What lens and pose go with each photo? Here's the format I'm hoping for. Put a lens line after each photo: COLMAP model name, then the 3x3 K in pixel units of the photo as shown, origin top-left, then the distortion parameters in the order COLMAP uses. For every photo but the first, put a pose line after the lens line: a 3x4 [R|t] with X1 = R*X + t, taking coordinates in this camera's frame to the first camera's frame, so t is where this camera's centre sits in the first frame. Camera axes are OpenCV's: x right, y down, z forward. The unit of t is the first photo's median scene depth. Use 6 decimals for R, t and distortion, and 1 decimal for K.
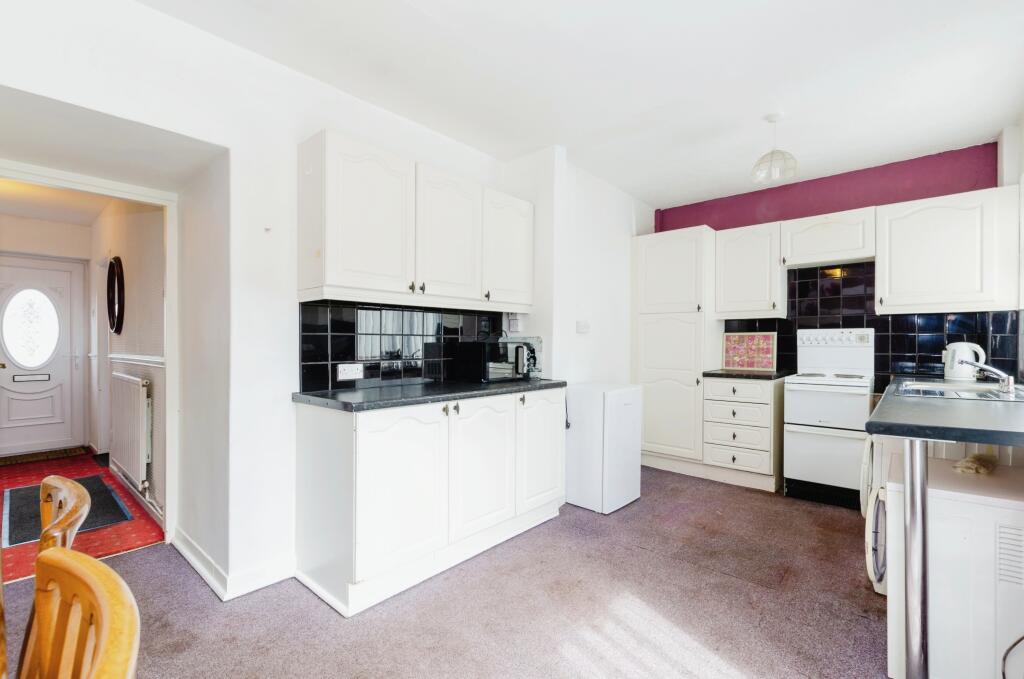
lens RADIAL K [[444.4, 0, 514.6], [0, 444.4, 348.8], [0, 0, 1]] dist [0.000962, 0.000026]
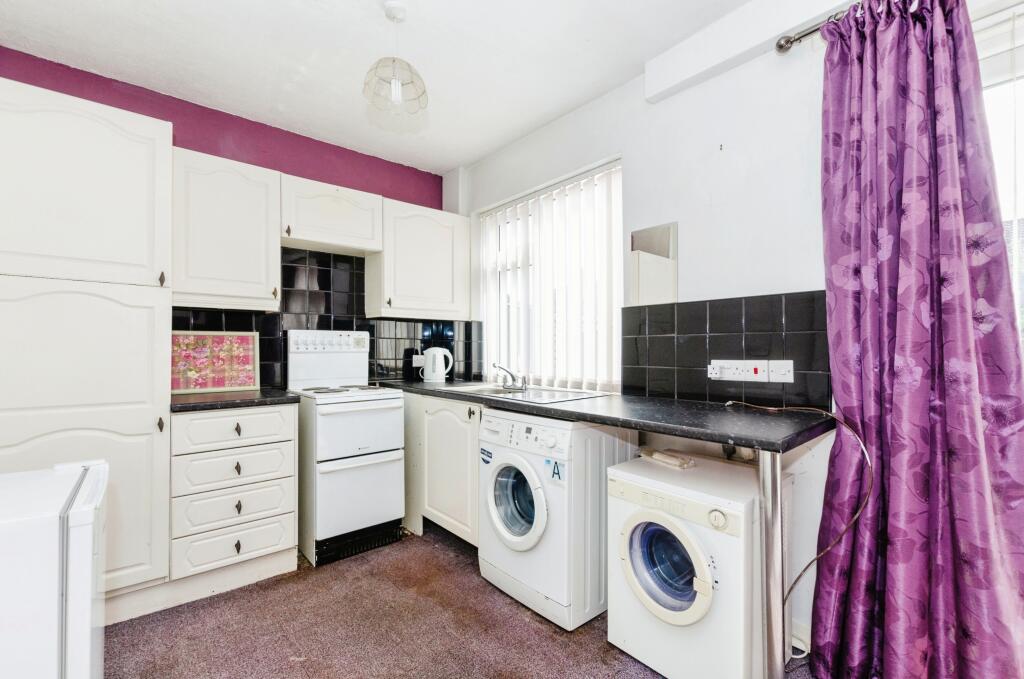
lens RADIAL K [[444.4, 0, 514.6], [0, 444.4, 348.8], [0, 0, 1]] dist [0.000962, 0.000026]
pose [[0.133806, -0.001810, 0.991006, -0.036540], [0.015060, 0.999887, -0.000208, -0.005973], [-0.990893, 0.014952, 0.133818, 0.536801]]
